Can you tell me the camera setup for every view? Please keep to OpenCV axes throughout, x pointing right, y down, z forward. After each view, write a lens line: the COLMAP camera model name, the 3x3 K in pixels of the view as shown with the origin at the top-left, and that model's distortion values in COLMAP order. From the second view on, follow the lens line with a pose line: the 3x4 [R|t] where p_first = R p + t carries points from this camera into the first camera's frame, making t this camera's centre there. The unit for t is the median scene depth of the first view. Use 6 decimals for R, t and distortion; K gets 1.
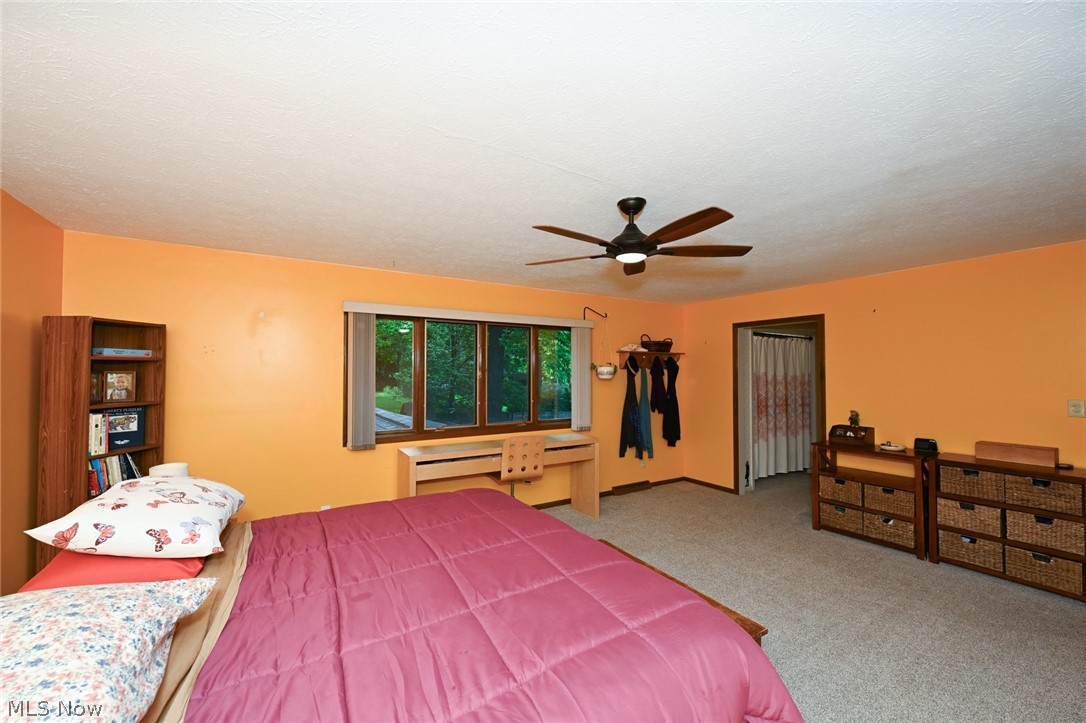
lens RADIAL K [[428.9, 0, 542.2], [0, 428.9, 362.6], [0, 0, 1]] dist [-0.000098, 0.000032]
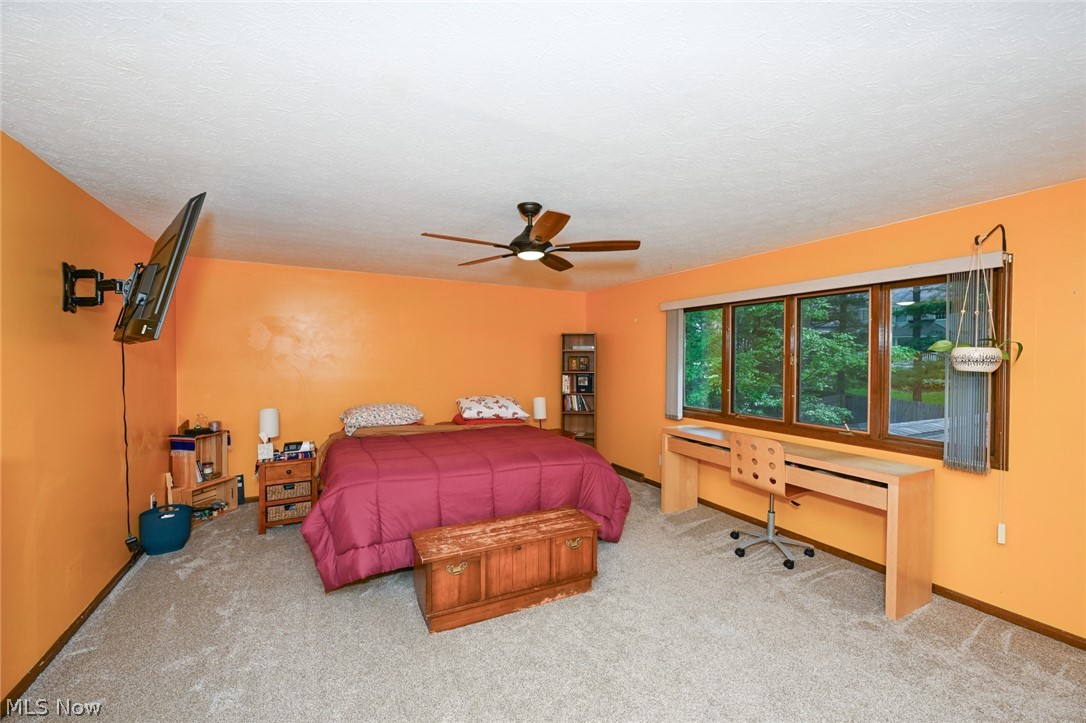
lens RADIAL K [[428.9, 0, 542.2], [0, 428.9, 362.6], [0, 0, 1]] dist [-0.000098, 0.000032]
pose [[-0.056012, 0.004884, -0.998418, 1.104006], [0.006777, 0.999967, 0.004511, 0.040178], [0.998407, -0.006514, -0.056043, 0.911647]]
